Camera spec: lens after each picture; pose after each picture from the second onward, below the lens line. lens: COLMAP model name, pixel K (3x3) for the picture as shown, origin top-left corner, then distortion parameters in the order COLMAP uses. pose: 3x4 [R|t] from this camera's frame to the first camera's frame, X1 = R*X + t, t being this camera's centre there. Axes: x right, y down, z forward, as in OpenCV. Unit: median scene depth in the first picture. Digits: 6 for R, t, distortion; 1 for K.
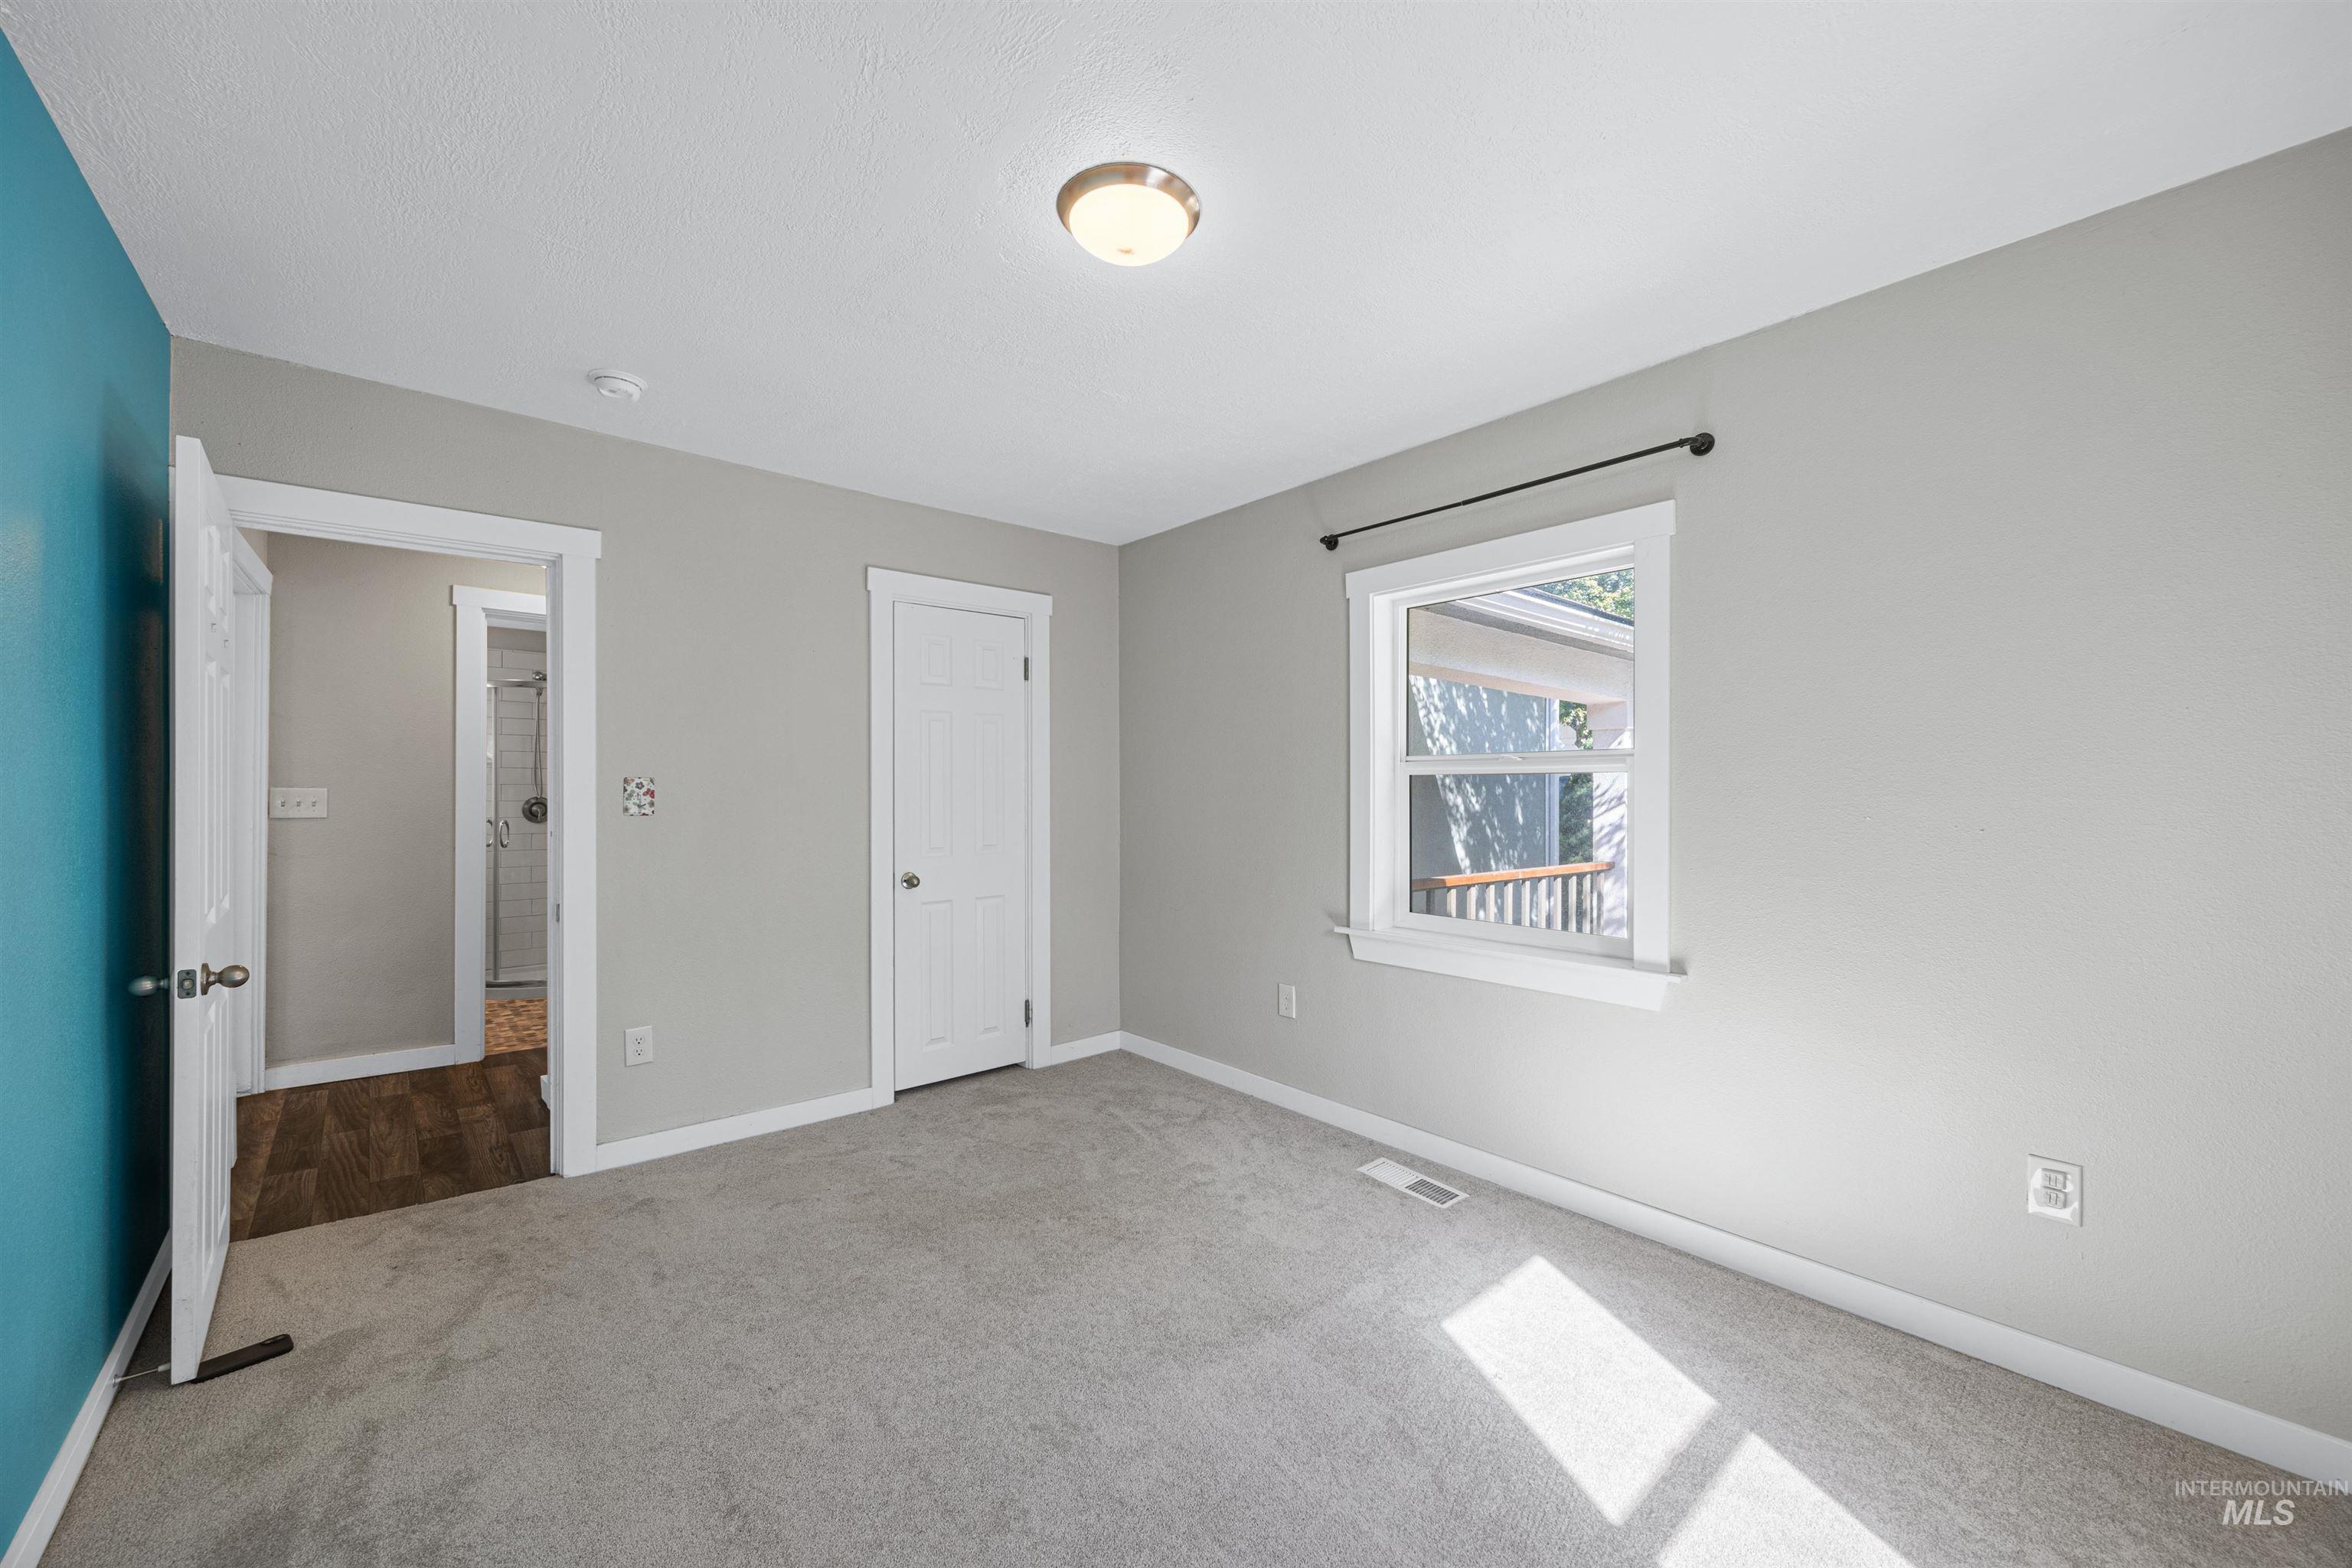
lens RADIAL K [[917.0, 0, 1171.5], [0, 917.0, 784.3], [0, 0, 1]] dist [0.001322, 0.000174]
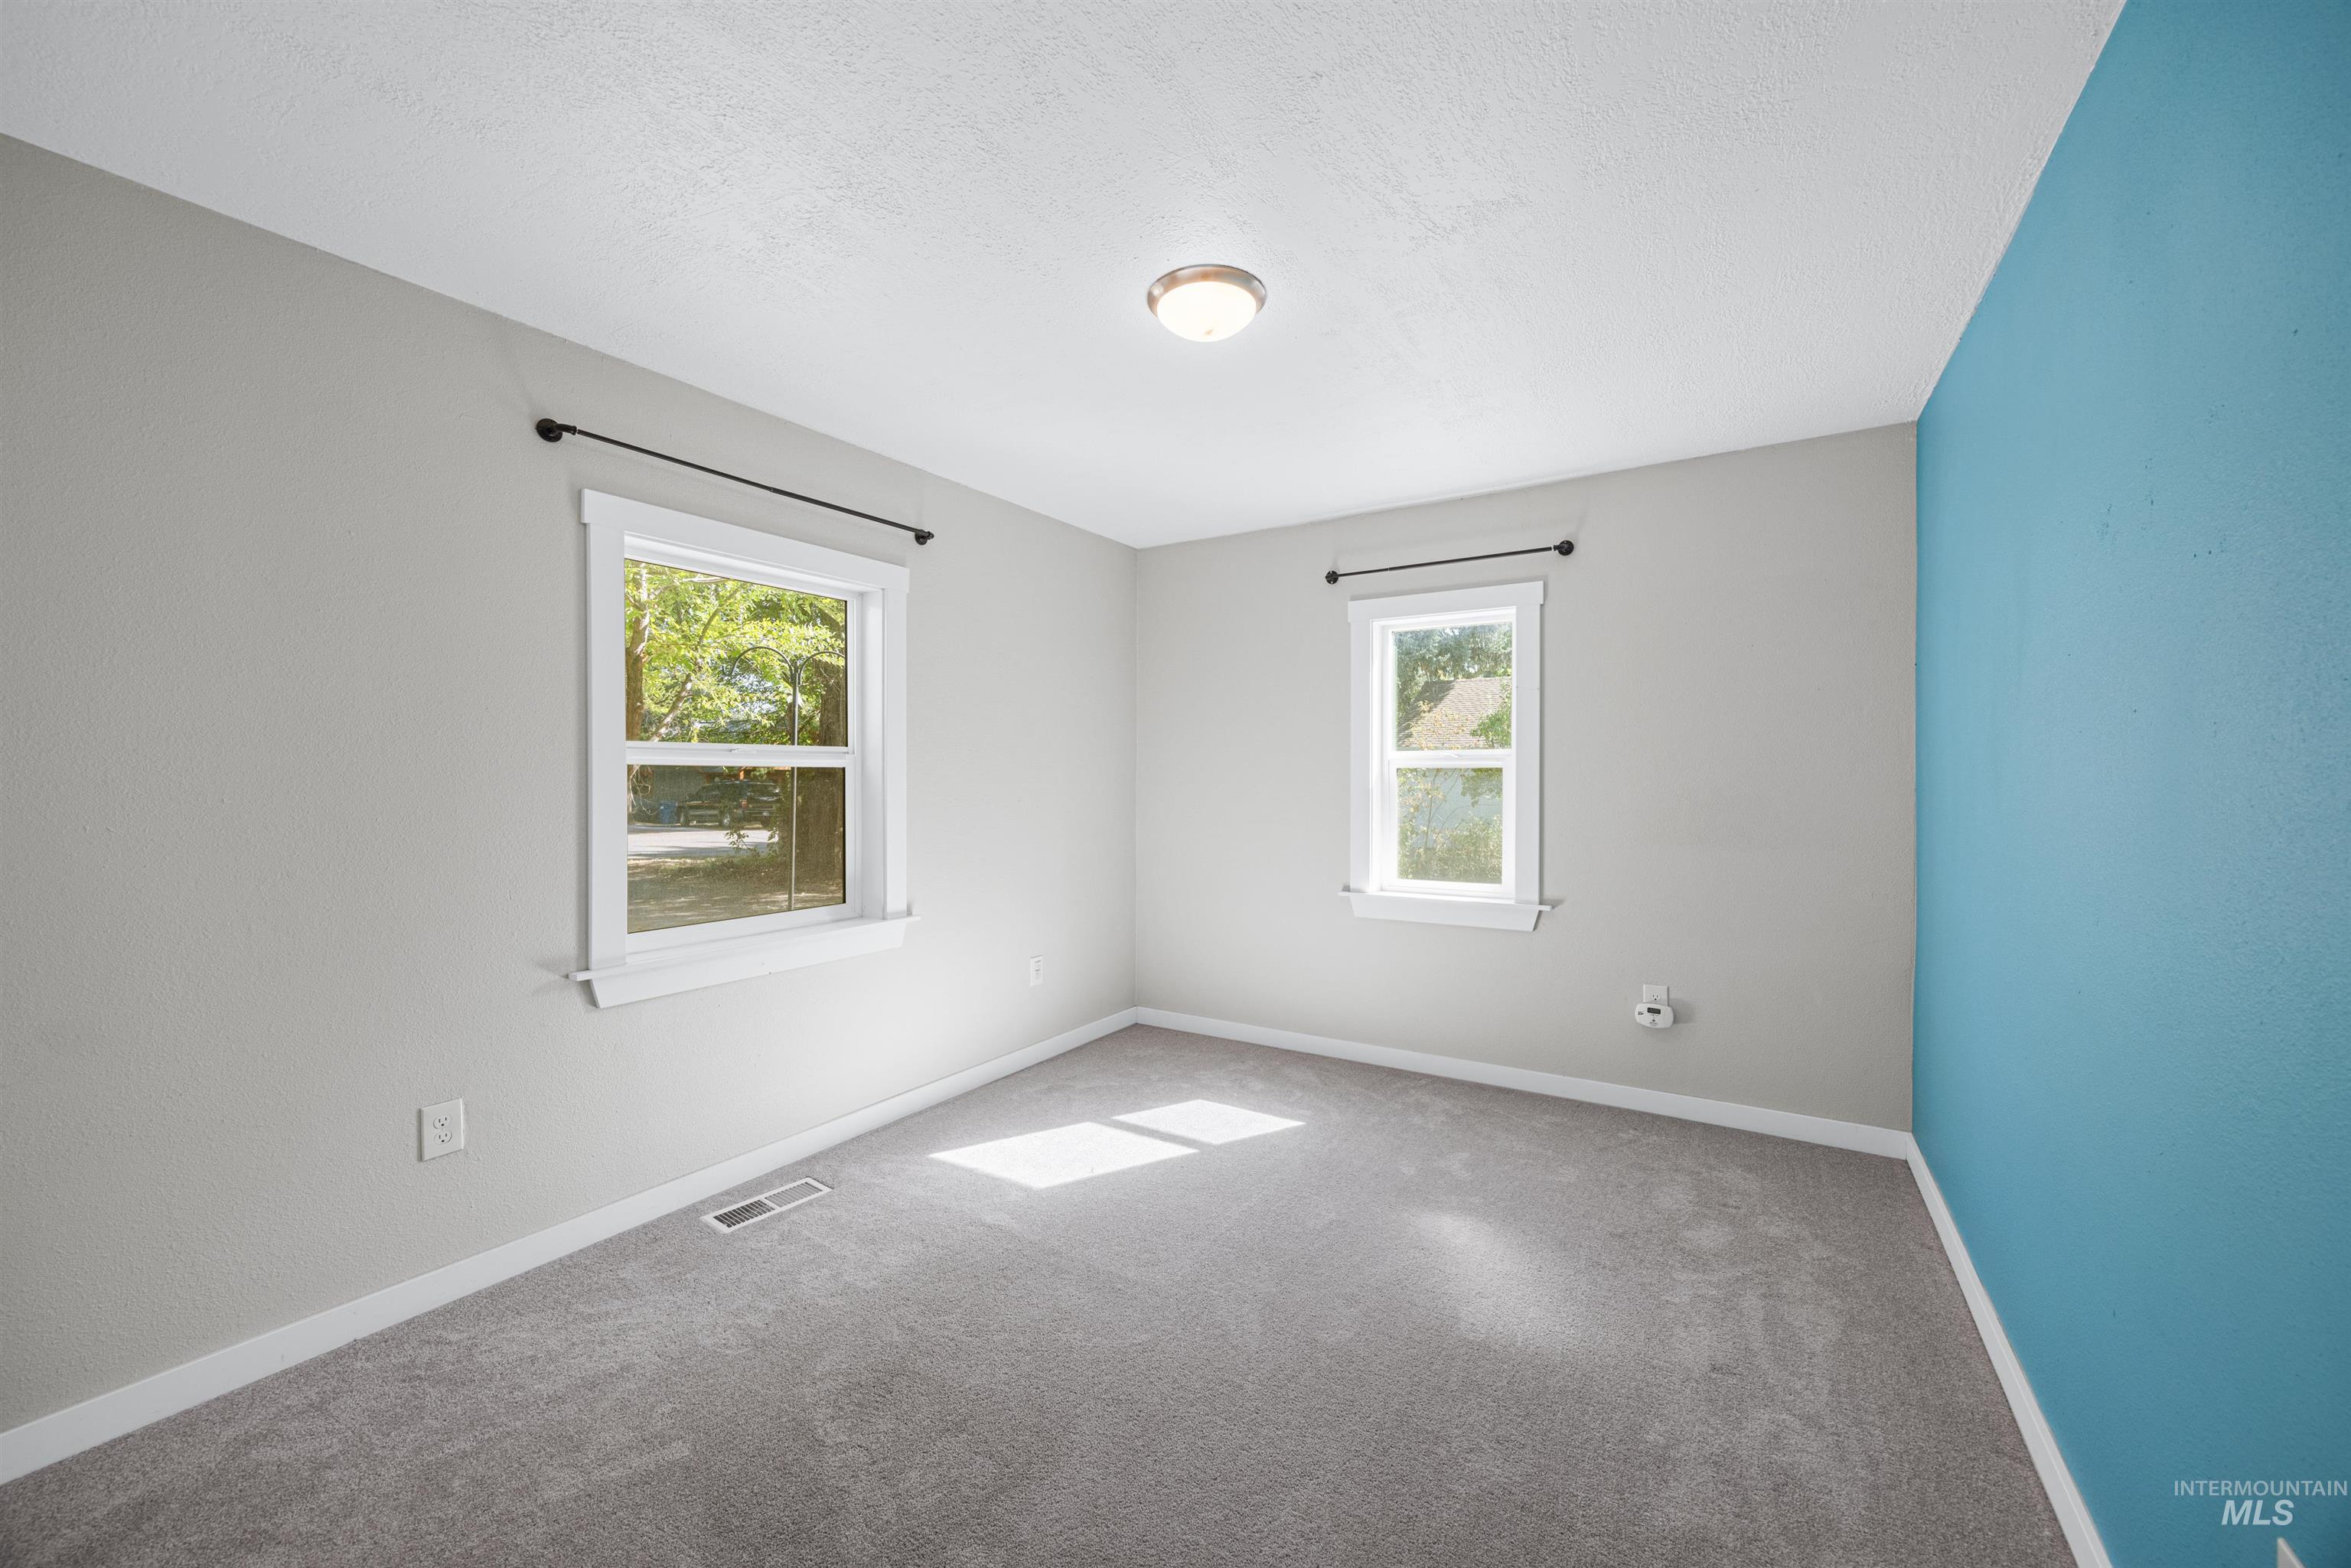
lens RADIAL K [[916.5, 0, 1169.3], [0, 916.5, 782.2], [0, 0, 1]] dist [0.001322, 0.000174]
pose [[-0.299861, -0.007604, 0.953953, -0.847645], [-0.003954, 0.999970, 0.006728, -0.003089], [-0.953975, -0.001754, -0.299882, 1.013051]]
